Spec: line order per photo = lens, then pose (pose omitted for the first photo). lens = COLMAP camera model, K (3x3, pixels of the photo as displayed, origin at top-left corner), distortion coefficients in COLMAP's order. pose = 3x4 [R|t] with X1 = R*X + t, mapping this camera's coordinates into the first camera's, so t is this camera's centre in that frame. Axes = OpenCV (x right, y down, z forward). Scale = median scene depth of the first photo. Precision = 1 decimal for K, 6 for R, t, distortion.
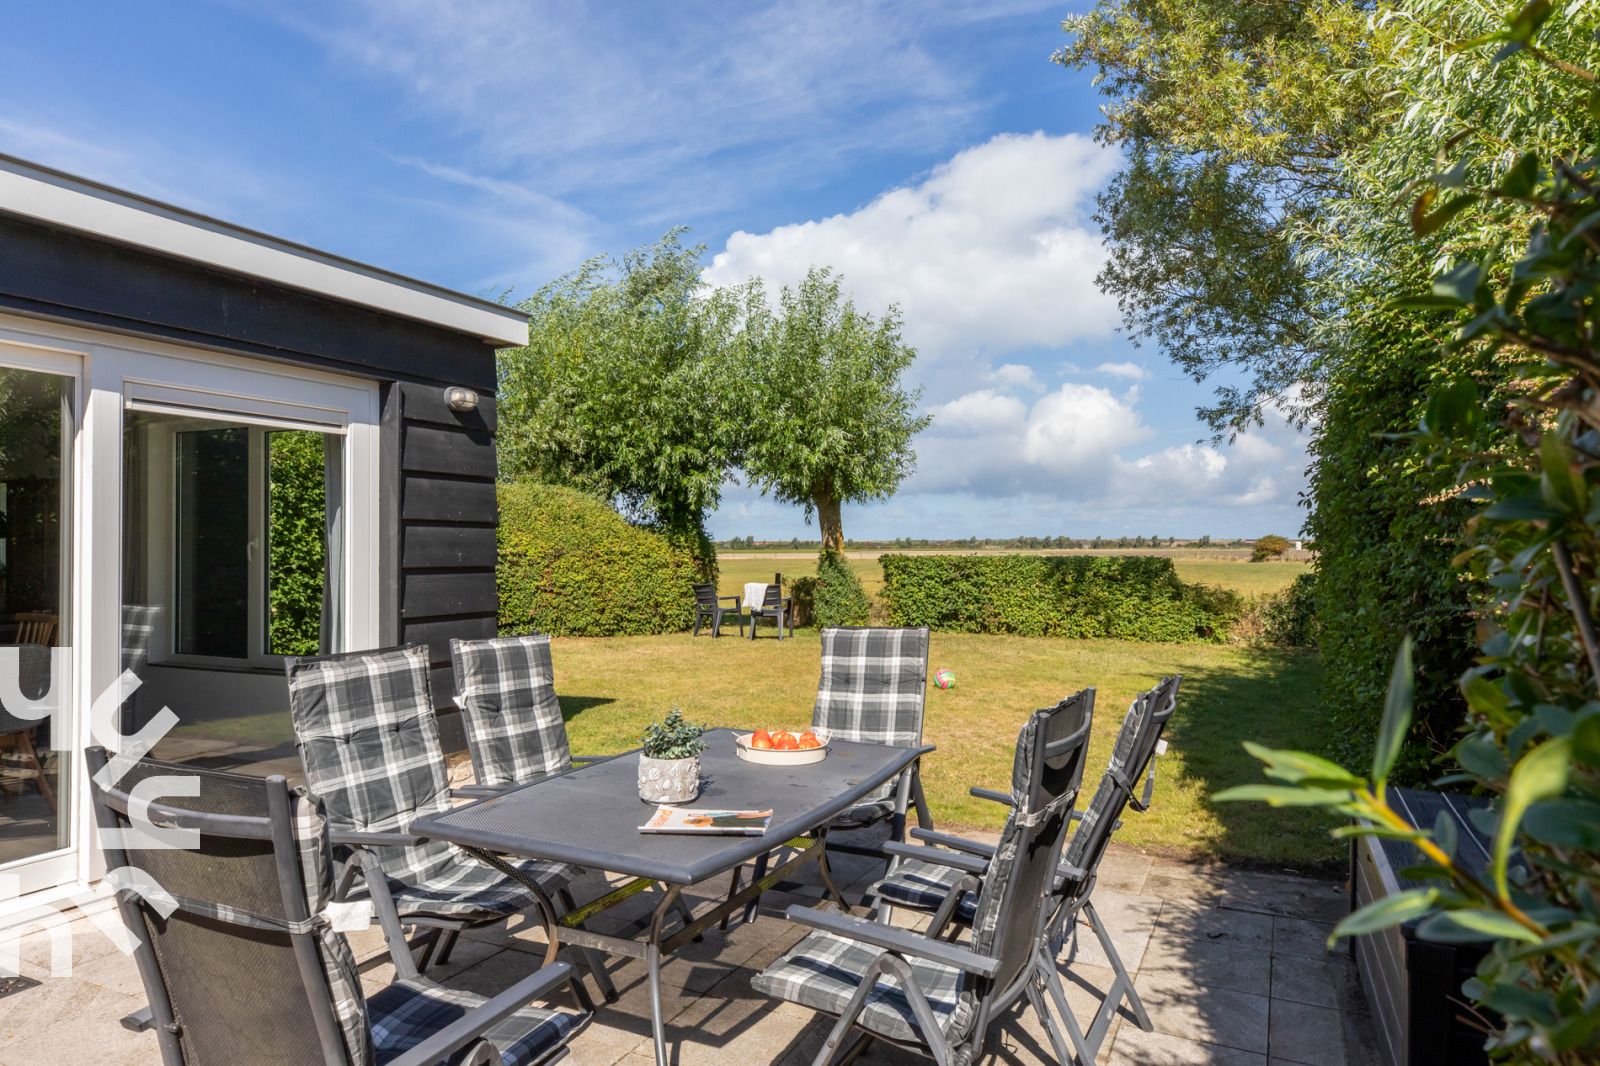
lens RADIAL K [[995.3, 0, 800.0], [0, 995.3, 533.0], [0, 0, 1]] dist [0.002258, 0.000706]
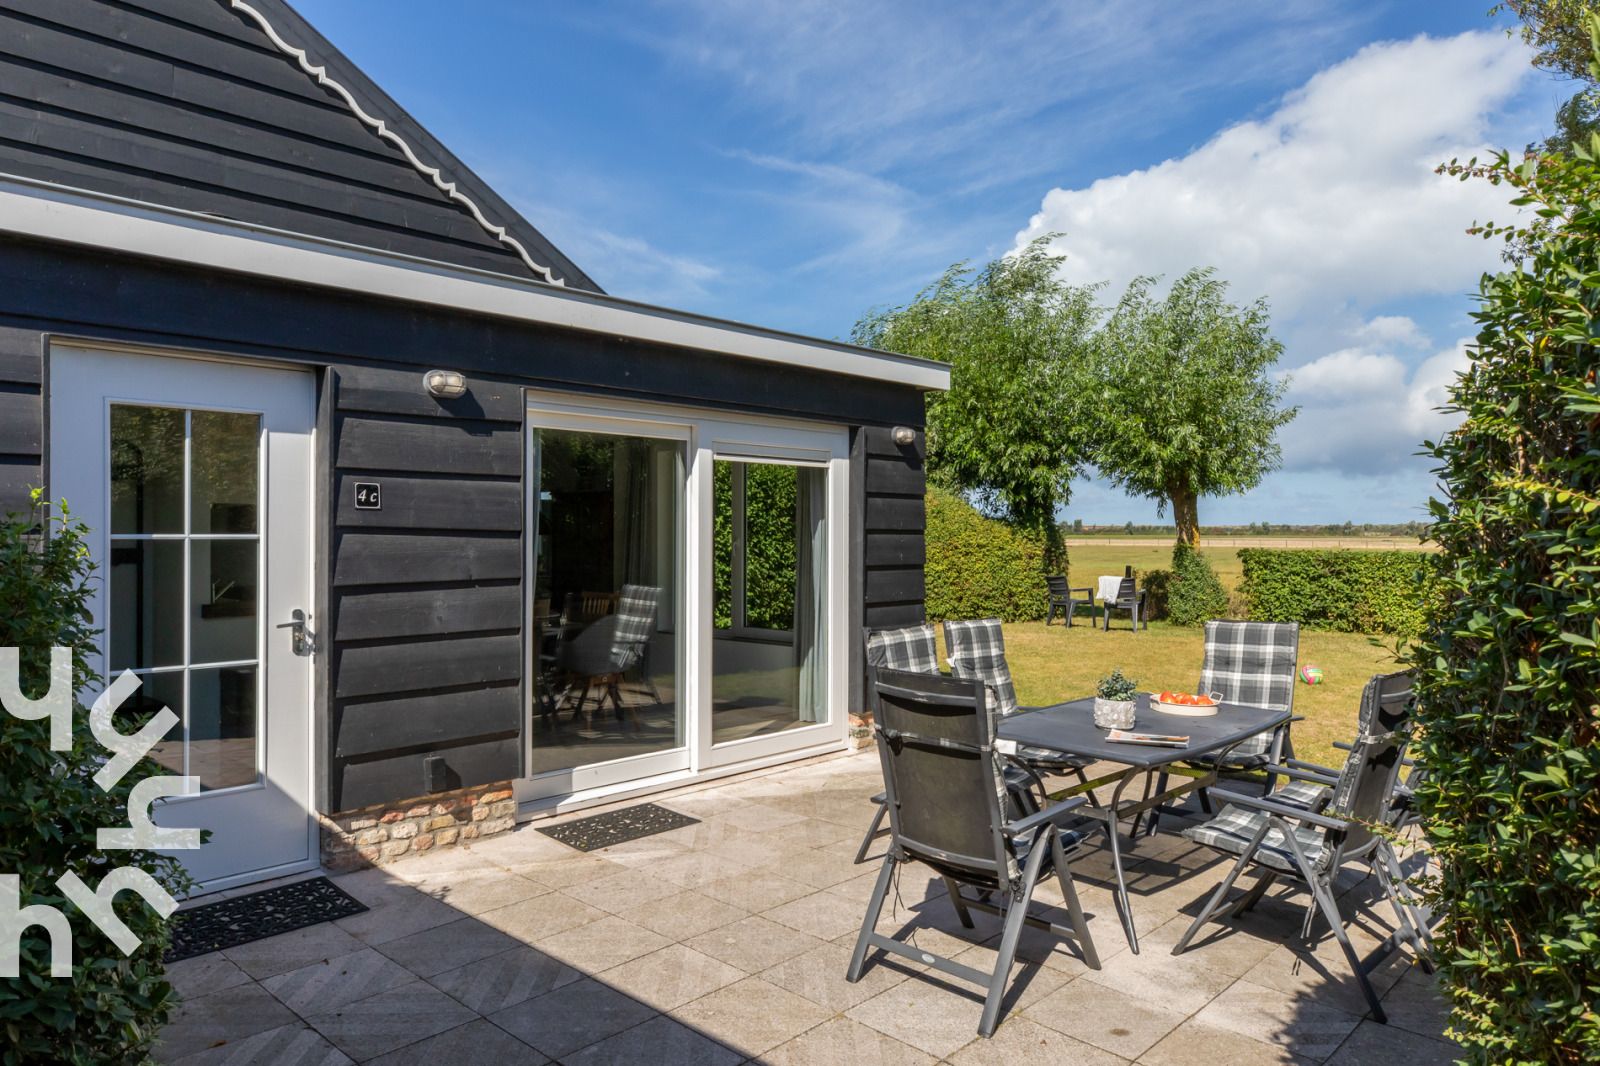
lens RADIAL K [[1037.4, 0, 800.0], [0, 1037.4, 533.0], [0, 0, 1]] dist [0.003430, 0.001509]
pose [[0.951281, 0.006587, -0.308256, -0.031799], [-0.001890, 0.999878, 0.015535, -0.018035], [0.308321, -0.014196, 0.951177, -0.210253]]
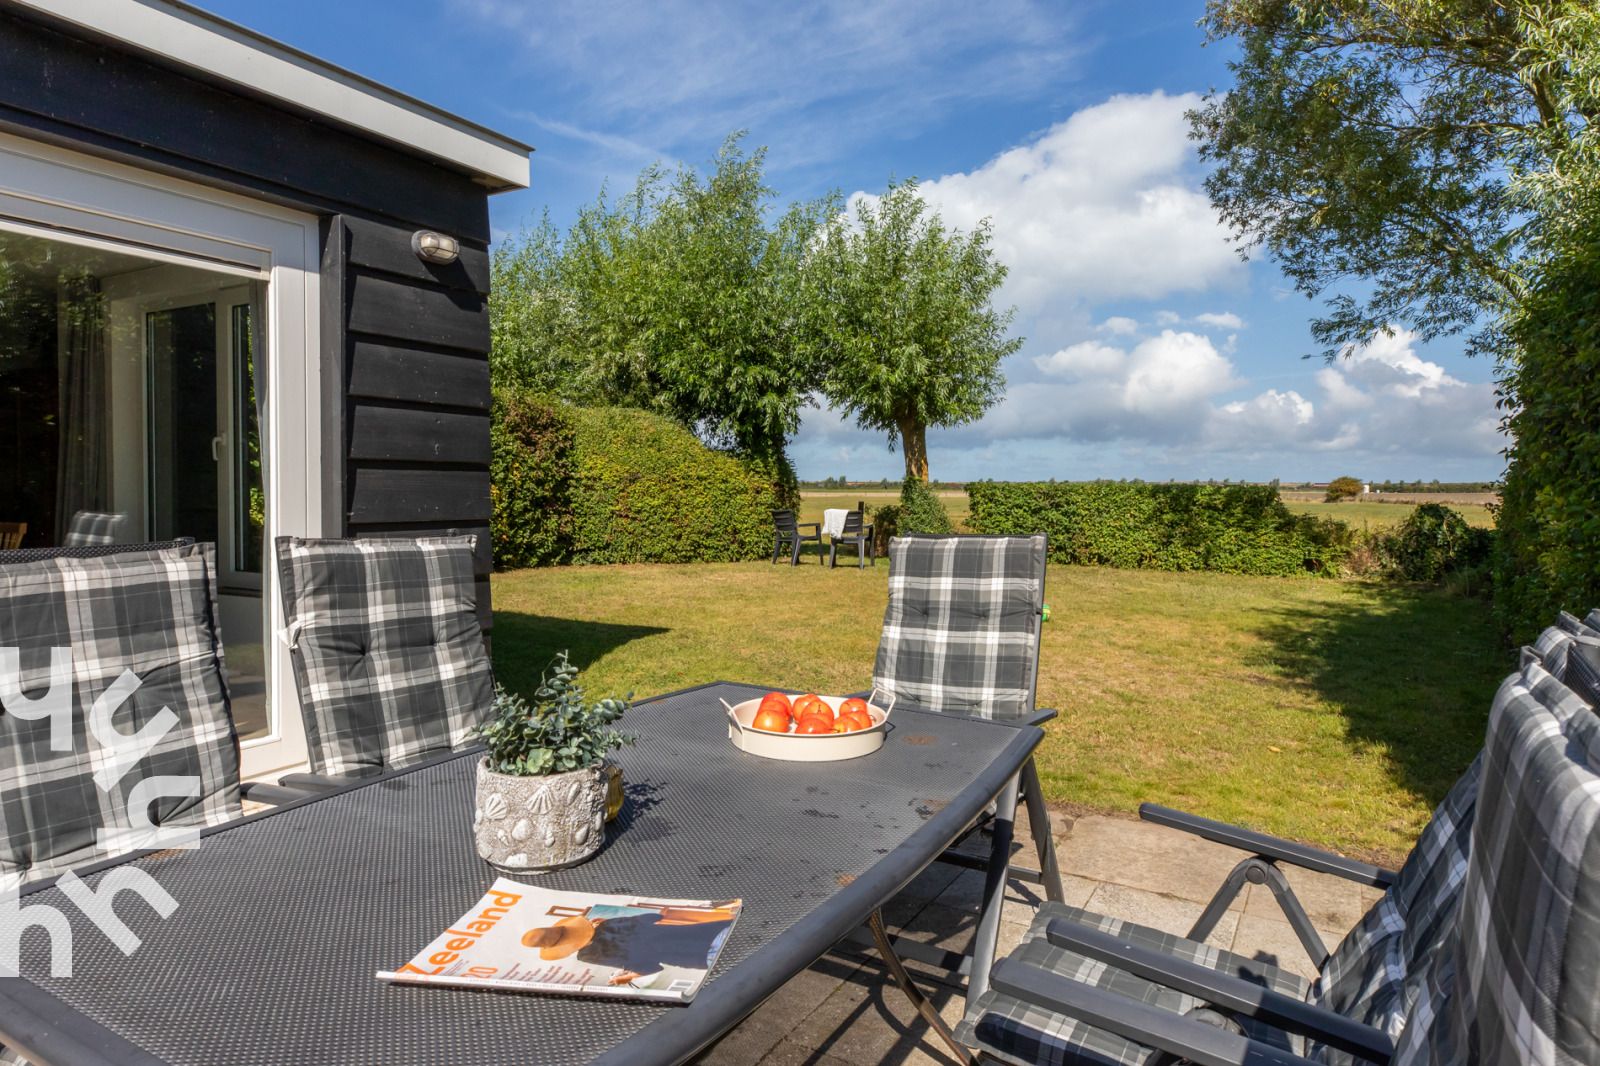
lens RADIAL K [[931.1, 0, 840.5], [0, 931.1, 507.3], [0, 0, 1]] dist [0.003942, 0.000786]
pose [[0.998642, 0.007589, -0.051551, 0.010678], [-0.005692, 0.999305, 0.036850, 0.026161], [0.051795, -0.036507, 0.997990, 0.176482]]
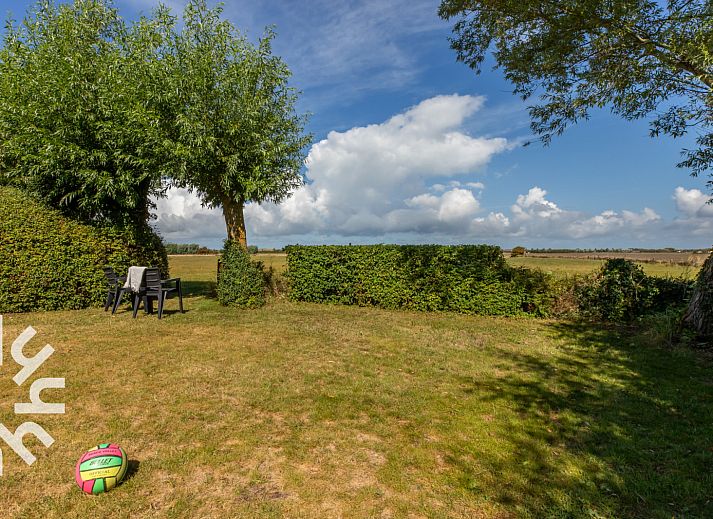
lens RADIAL K [[393.2, 0, 356.5], [0, 393.2, 259.5], [0, 0, 1]] dist [0.000074, 0.000299]
pose [[0.999240, 0.000109, 0.038979, 0.315878], [-0.001389, 0.999460, 0.032837, 0.047285], [-0.038954, -0.032866, 0.998700, 0.936446]]
